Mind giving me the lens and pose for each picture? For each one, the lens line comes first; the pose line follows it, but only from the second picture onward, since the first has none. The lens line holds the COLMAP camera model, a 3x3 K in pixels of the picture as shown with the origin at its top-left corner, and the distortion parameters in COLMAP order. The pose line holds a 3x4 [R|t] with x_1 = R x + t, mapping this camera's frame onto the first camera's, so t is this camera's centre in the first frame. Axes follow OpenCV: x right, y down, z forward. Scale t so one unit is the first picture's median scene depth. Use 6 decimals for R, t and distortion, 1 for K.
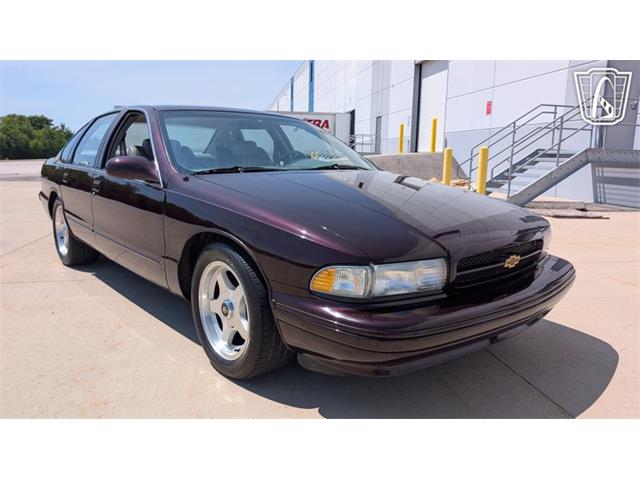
lens RADIAL K [[465.6, 0, 327.0], [0, 465.6, 227.0], [0, 0, 1]] dist [0.017240, -0.018423]
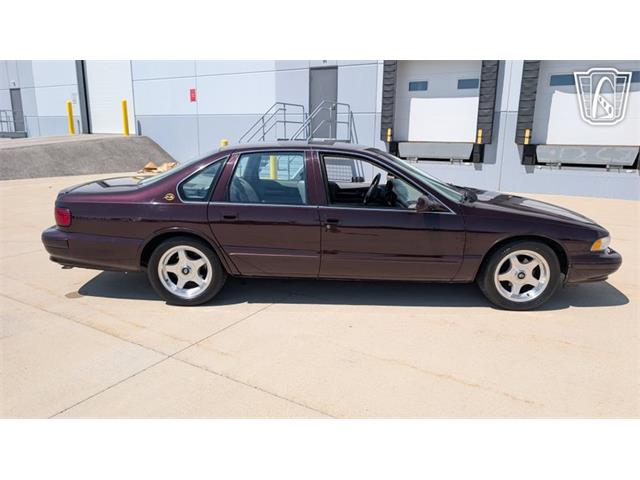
lens RADIAL K [[465.6, 0, 320.1], [0, 465.6, 238.4], [0, 0, 1]] dist [0.017240, -0.018423]
pose [[0.677018, -0.178559, 0.713977, -1.253147], [0.114057, 0.983857, 0.137900, -0.195350], [-0.727074, -0.011927, 0.686455, 0.173273]]
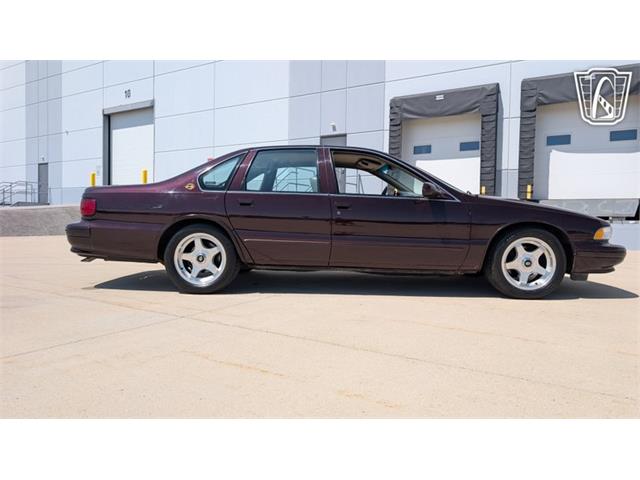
lens RADIAL K [[465.6, 0, 323.0], [0, 465.6, 229.0], [0, 0, 1]] dist [0.017240, -0.018423]
pose [[0.687321, -0.028205, 0.725806, -1.315990], [0.110314, 0.991708, -0.065927, 0.041315], [-0.717928, 0.125379, 0.684733, 0.156794]]
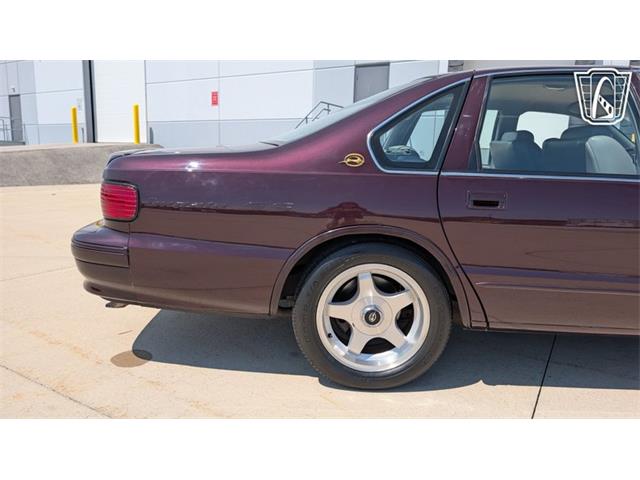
lens RADIAL K [[465.6, 0, 313.9], [0, 465.6, 233.0], [0, 0, 1]] dist [0.017240, -0.018423]
pose [[0.675069, -0.125740, 0.726961, -1.104444], [0.102029, 0.991812, 0.076805, -0.143584], [-0.730666, 0.022323, 0.682370, 0.873374]]
